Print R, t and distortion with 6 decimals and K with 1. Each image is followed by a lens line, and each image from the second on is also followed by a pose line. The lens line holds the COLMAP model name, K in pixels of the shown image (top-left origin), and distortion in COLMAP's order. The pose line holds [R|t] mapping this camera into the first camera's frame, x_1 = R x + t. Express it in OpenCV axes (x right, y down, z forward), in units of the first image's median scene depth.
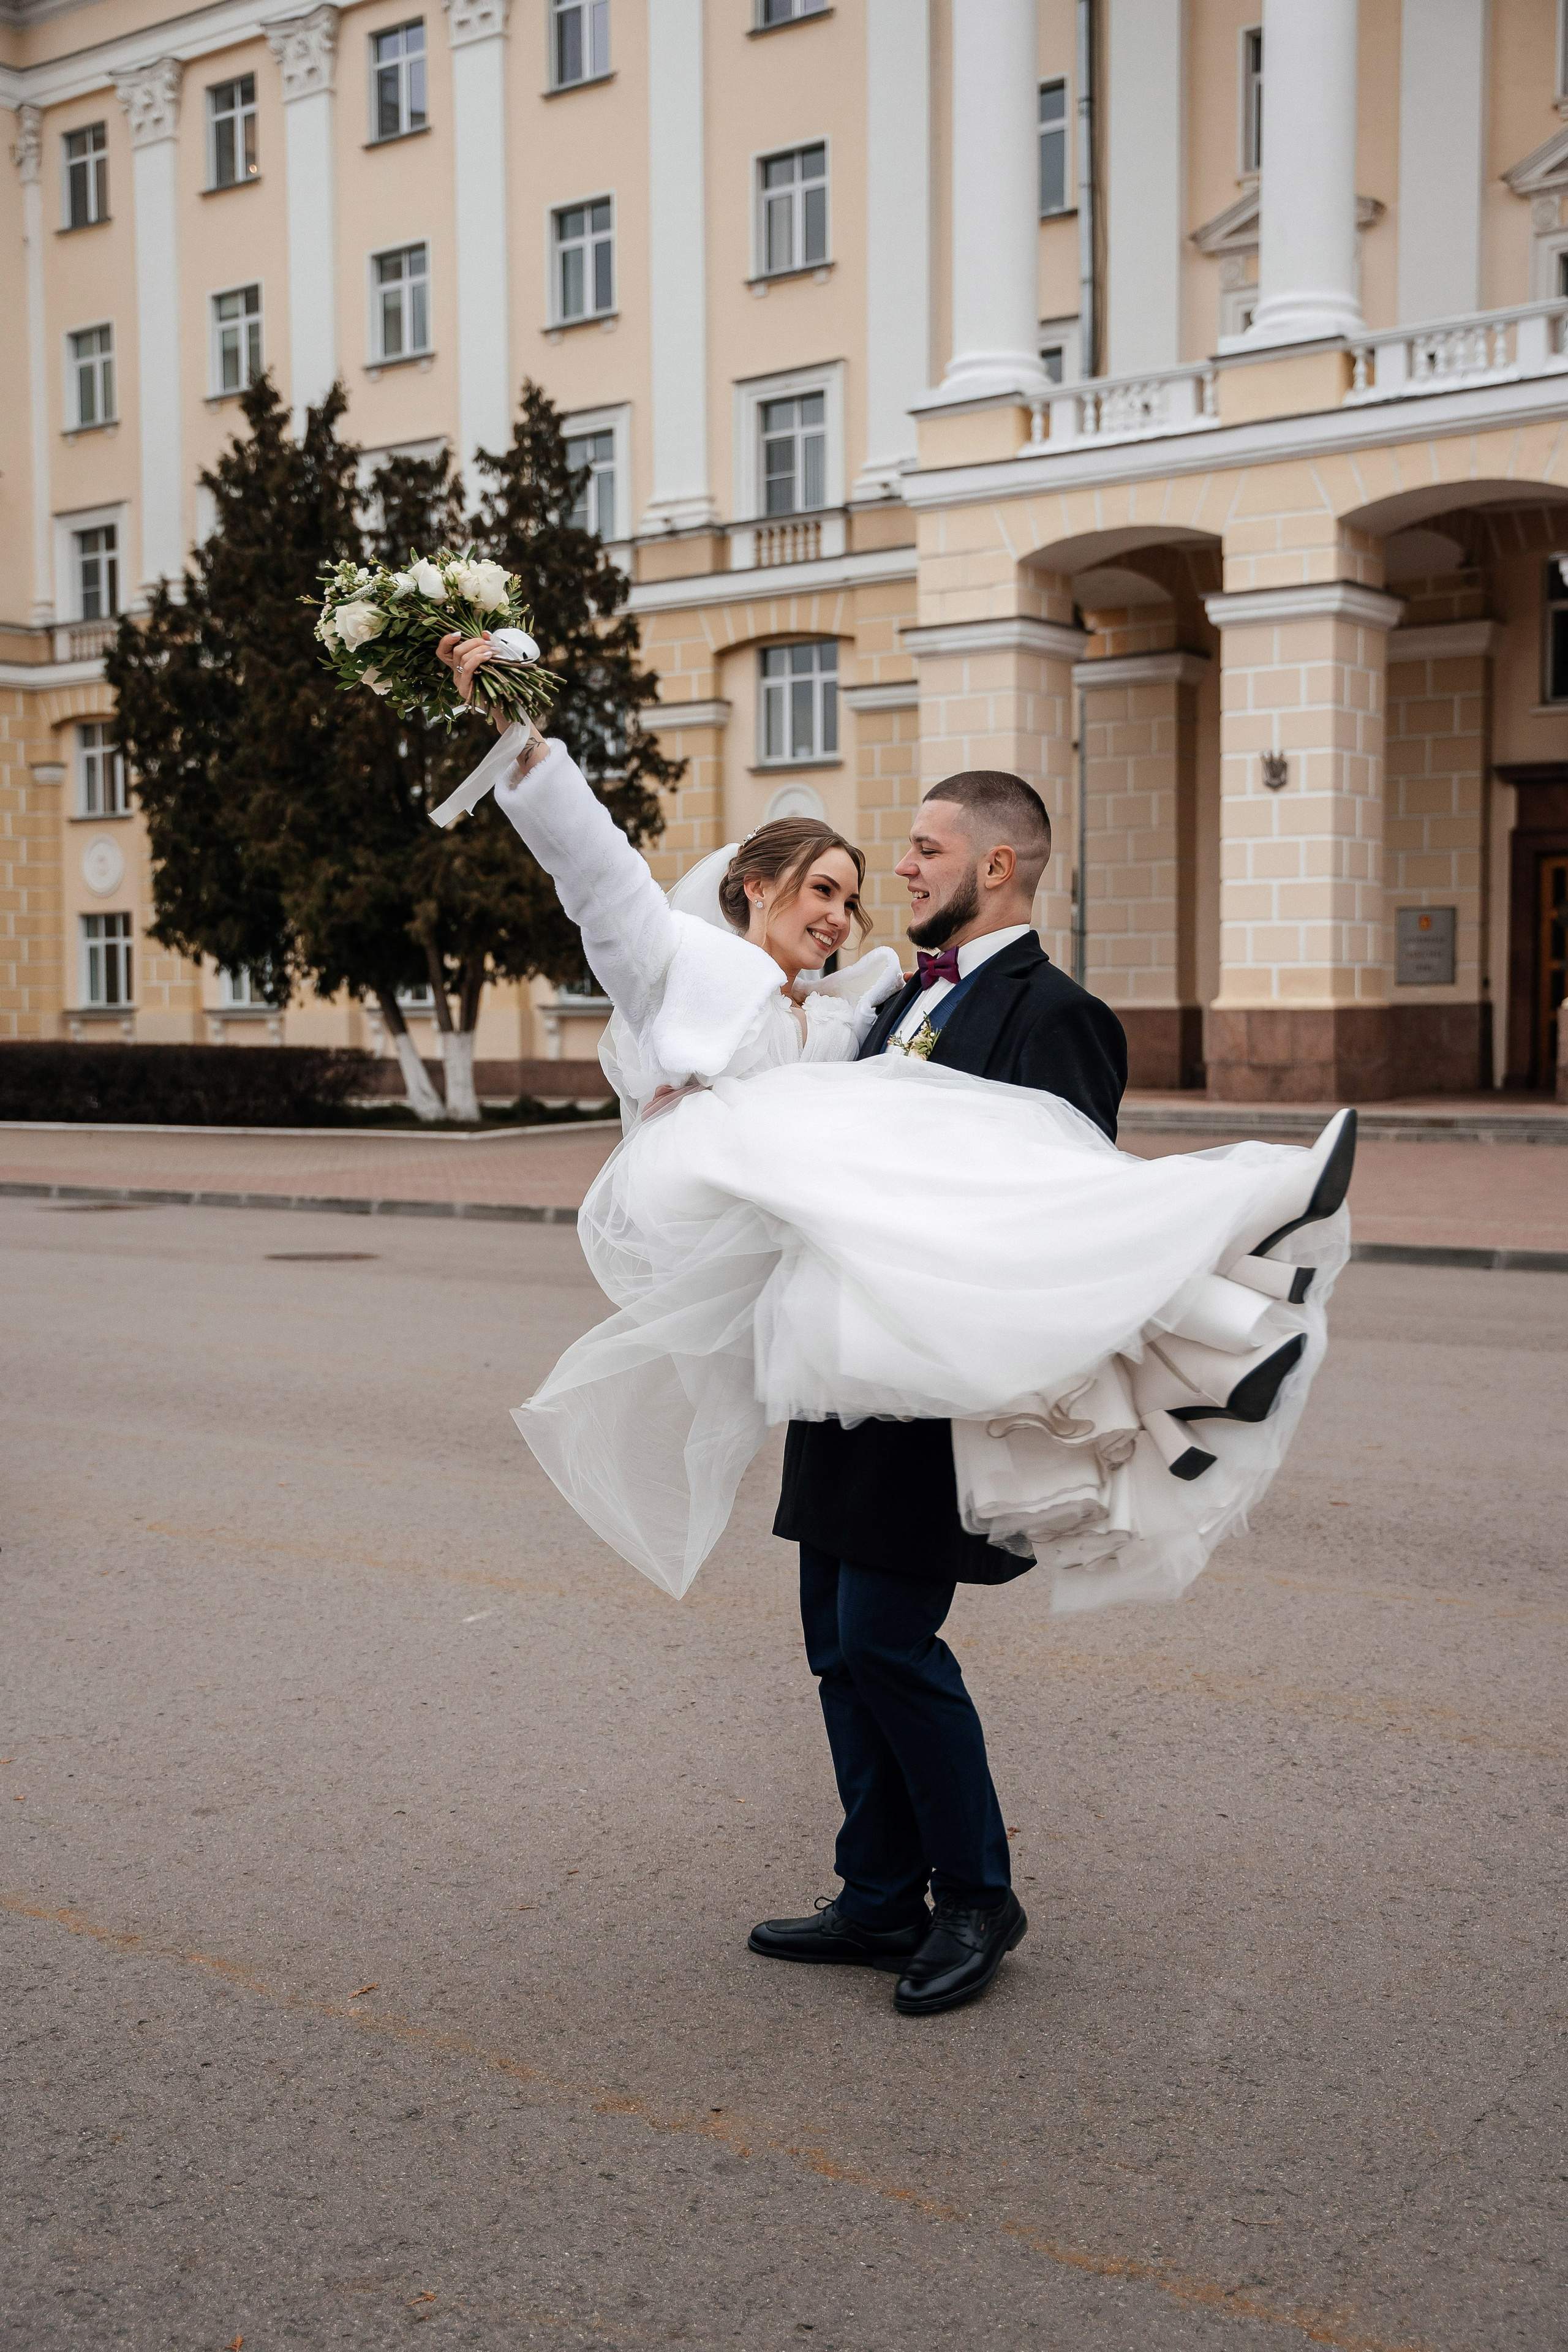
lens RADIAL K [[2601.7, 0, 784.0], [0, 2601.7, 1176.0], [0, 0, 1]] dist [0.015694, 0.037836]
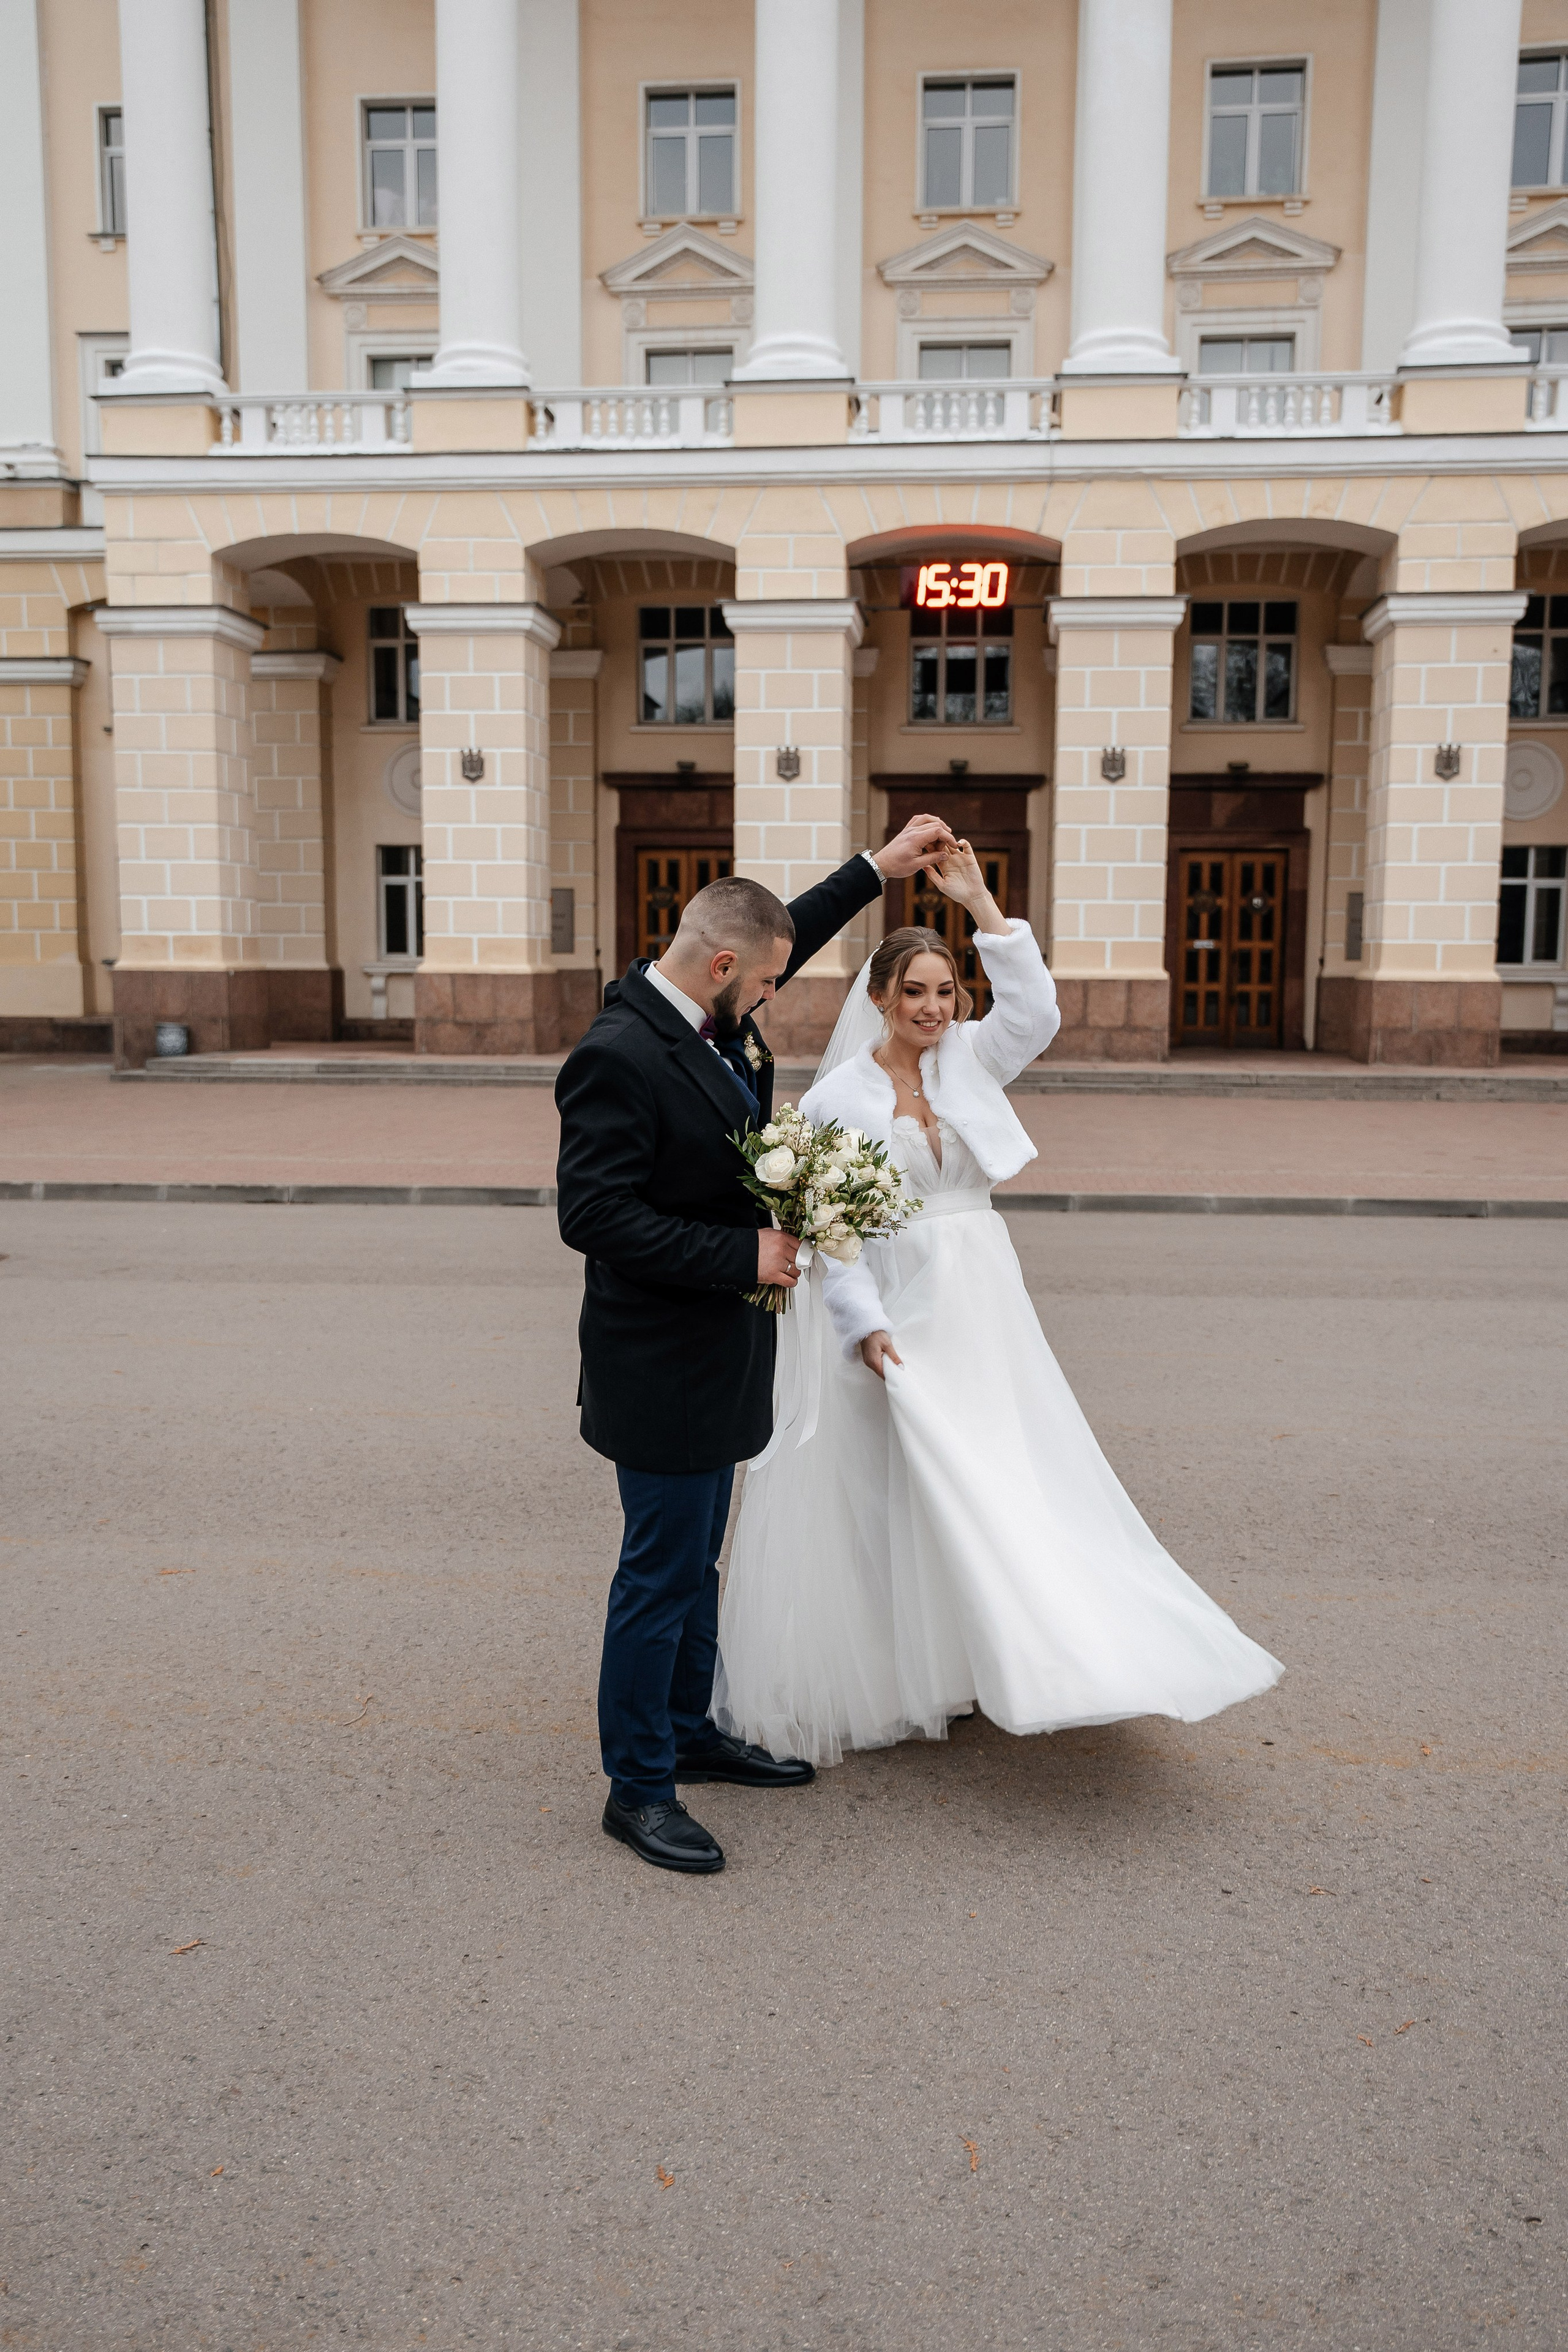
lens RADIAL K [[2034.7, 0, 796.5], [0, 2034.7, 1217.8], [0, 0, 1]] dist [-0.009098, 0.039887]
pose [[0.857637, -0.050687, 0.511751, -0.147007], [0.019637, 0.997633, 0.065901, -0.011868], [-0.513880, -0.046470, 0.856602, 0.138770]]
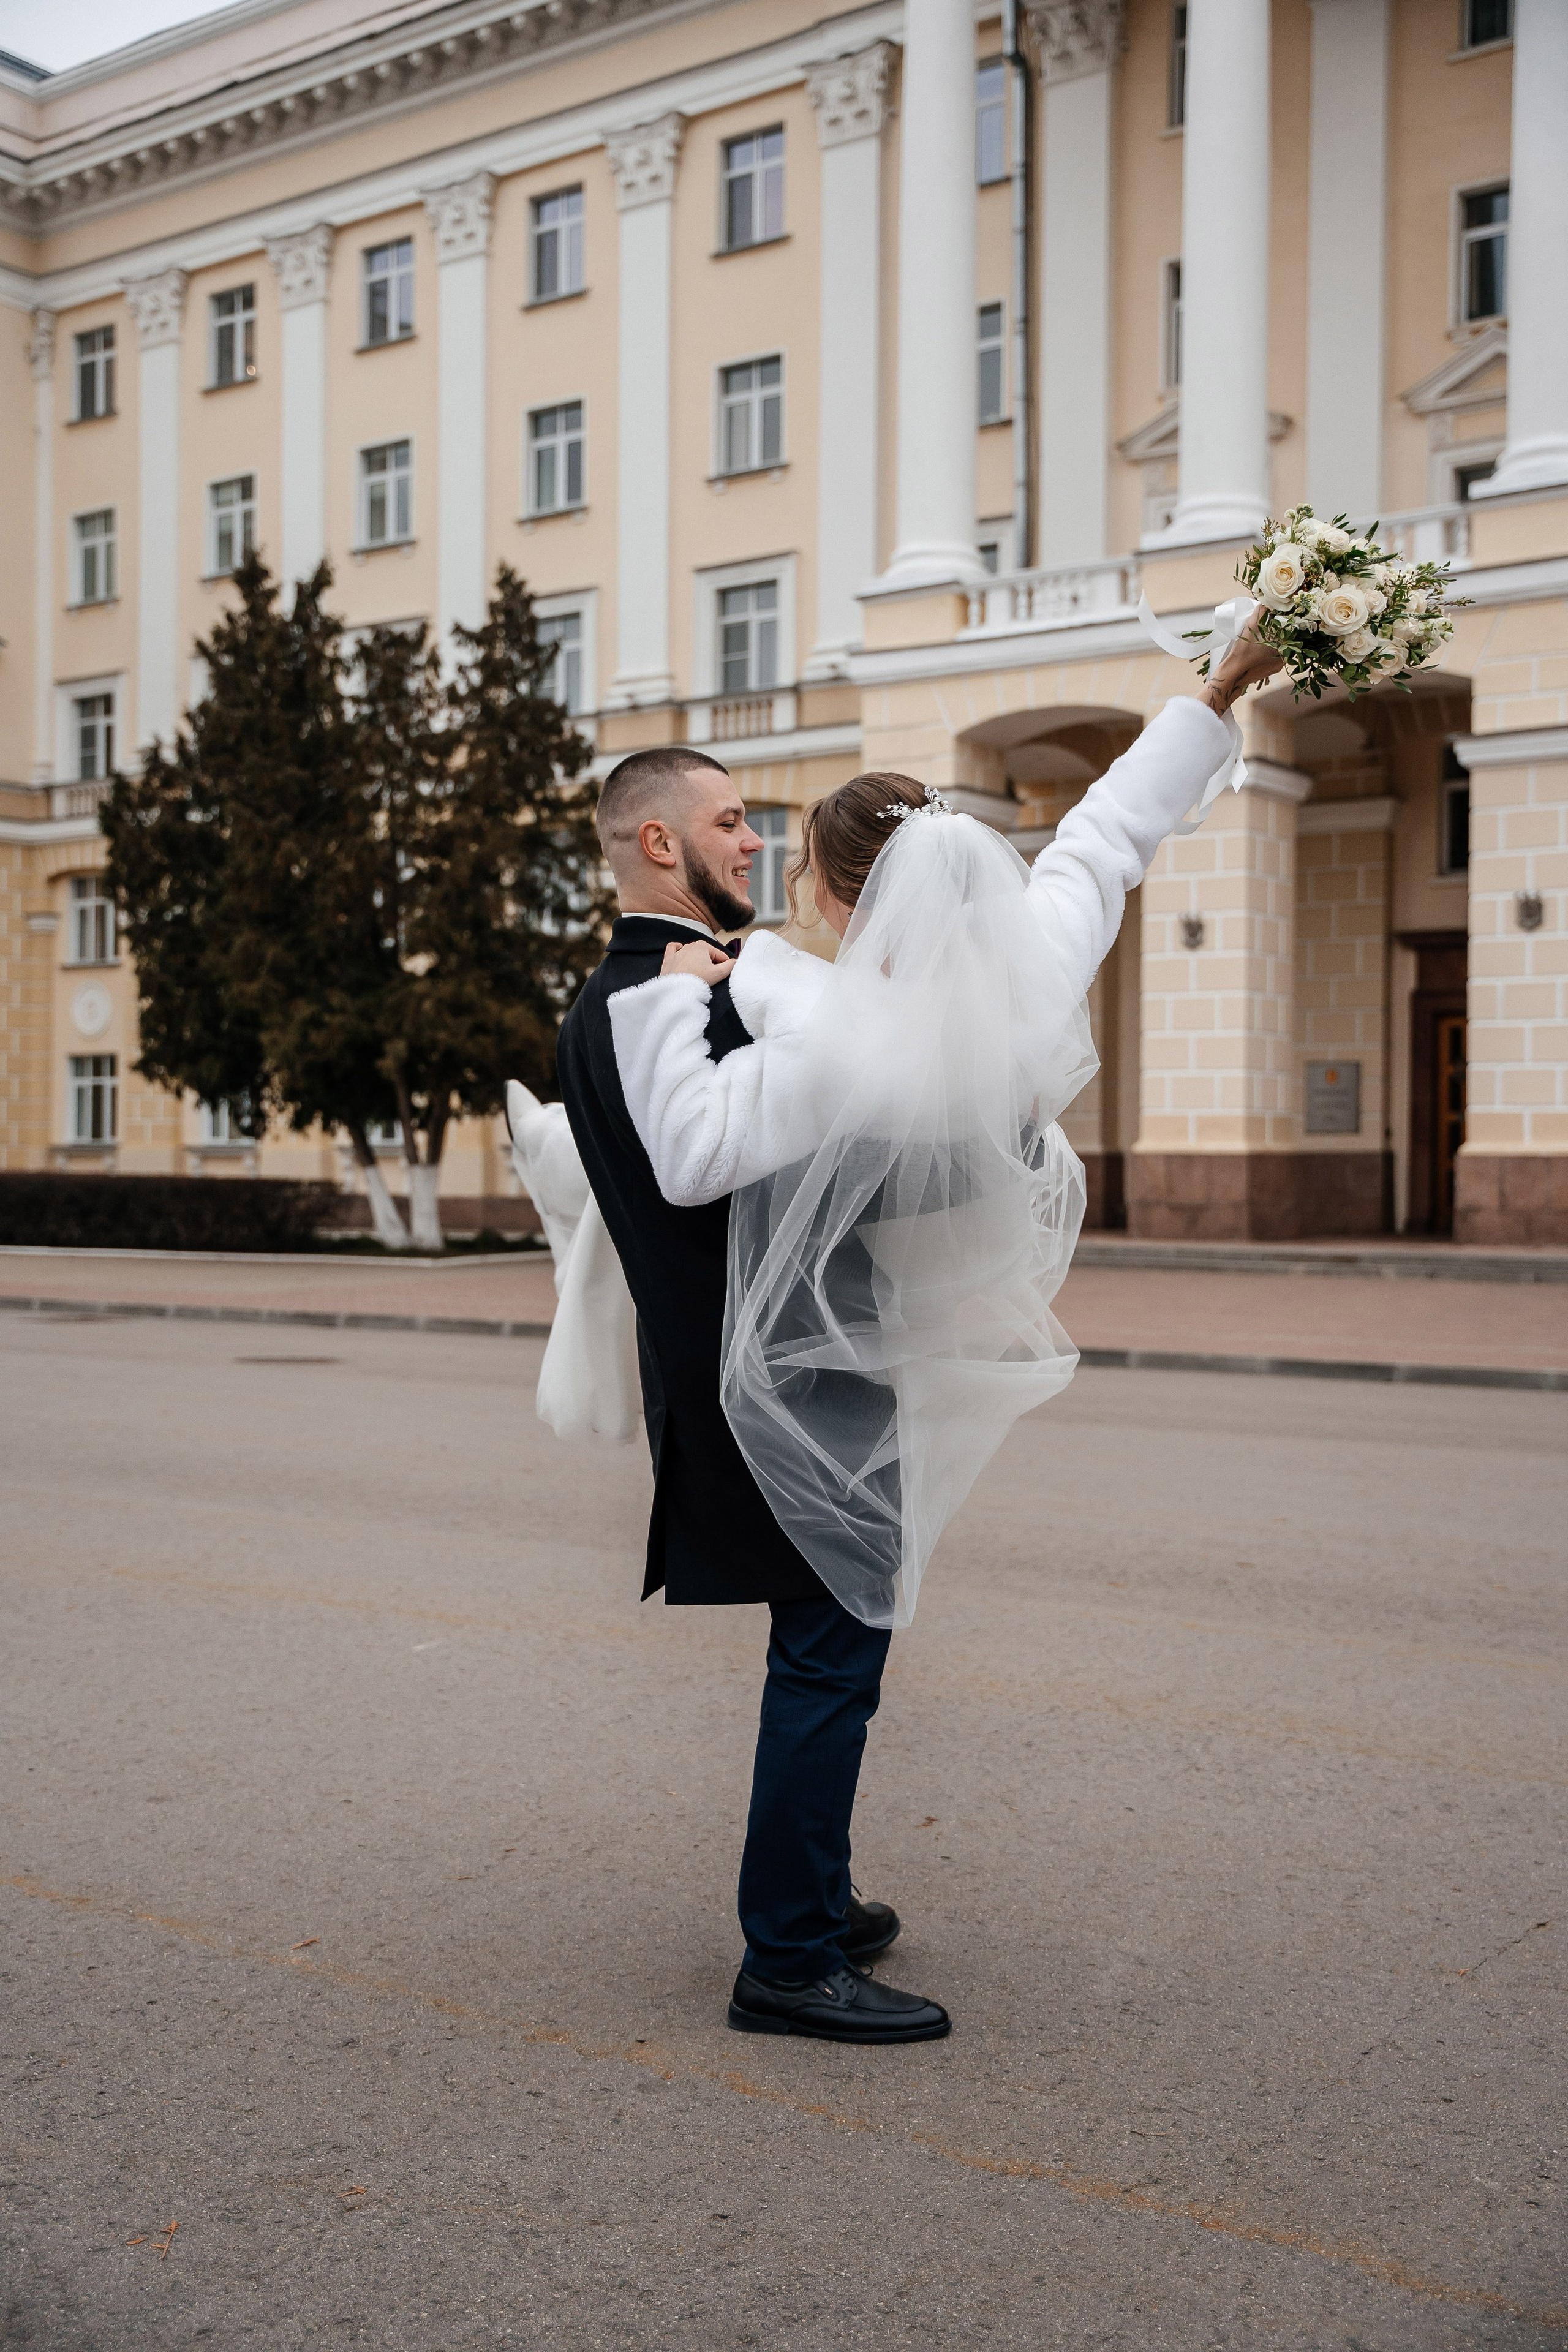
lens RADIAL K [[2453.3, 0, 784.0], [0, 2453.3, 1176.0], [0, 0, 1]] dist [0.022523, 0.028820]
pose [[0.999686, 0.014054, 0.020729, 0.000596], [-0.012798, 0.998144, -0.059531, 0.006874], [-0.021527, 0.059247, 0.998011, -0.000631]]
